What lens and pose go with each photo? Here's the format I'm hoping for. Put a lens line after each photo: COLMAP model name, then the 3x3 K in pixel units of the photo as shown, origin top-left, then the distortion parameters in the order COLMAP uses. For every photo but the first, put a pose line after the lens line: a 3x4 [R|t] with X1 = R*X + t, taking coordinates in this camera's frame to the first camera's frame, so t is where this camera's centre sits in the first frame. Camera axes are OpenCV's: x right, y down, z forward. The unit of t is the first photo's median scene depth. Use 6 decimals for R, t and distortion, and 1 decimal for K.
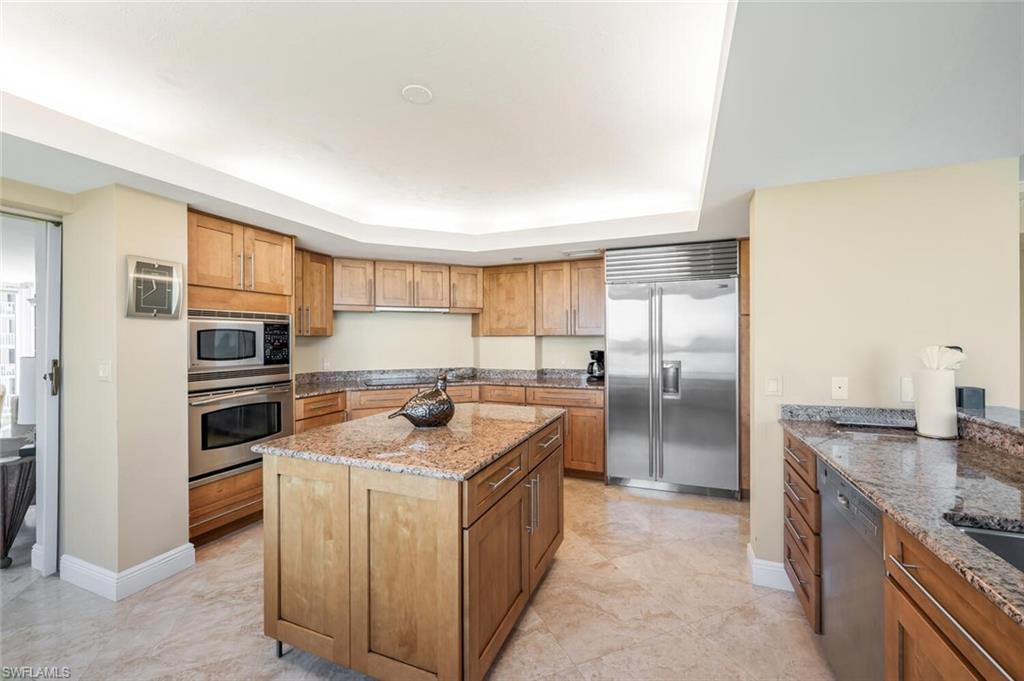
lens RADIAL K [[420.5, 0, 507.3], [0, 420.5, 340.7], [0, 0, 1]] dist [-0.002516, 0.001083]
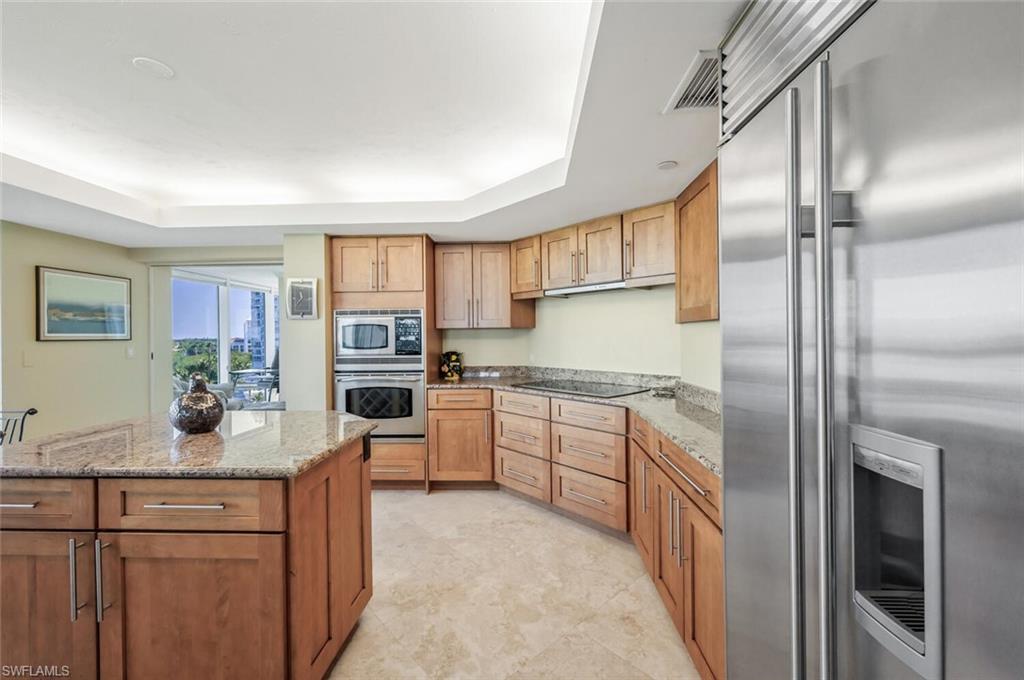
lens RADIAL K [[420.5, 0, 512.0], [0, 420.5, 336.8], [0, 0, 1]] dist [-0.002516, 0.001083]
pose [[0.338833, 0.001916, -0.940844, 0.599032], [0.006779, 0.999967, 0.004478, 0.006299], [0.940822, -0.007895, 0.338809, 0.910074]]
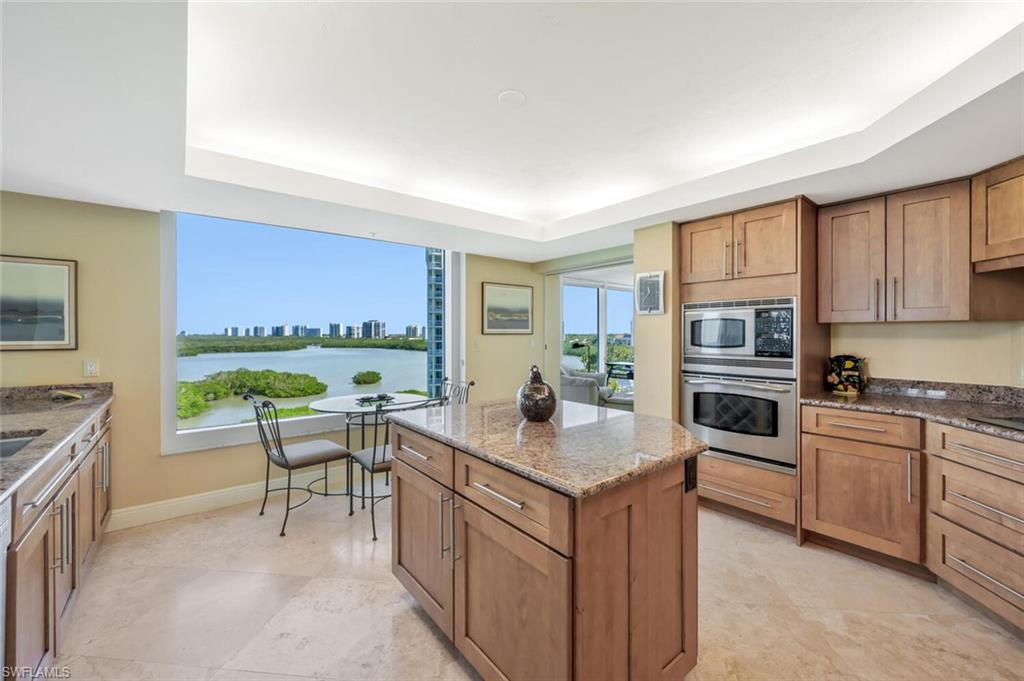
lens RADIAL K [[412.0, 0, 516.7], [0, 412.0, 334.7], [0, 0, 1]] dist [-0.000174, -0.000426]
pose [[-0.475871, 0.004891, -0.879501, 0.452204], [-0.000469, 0.999983, 0.005815, 0.006147], [0.879515, 0.003179, -0.475861, 0.968982]]
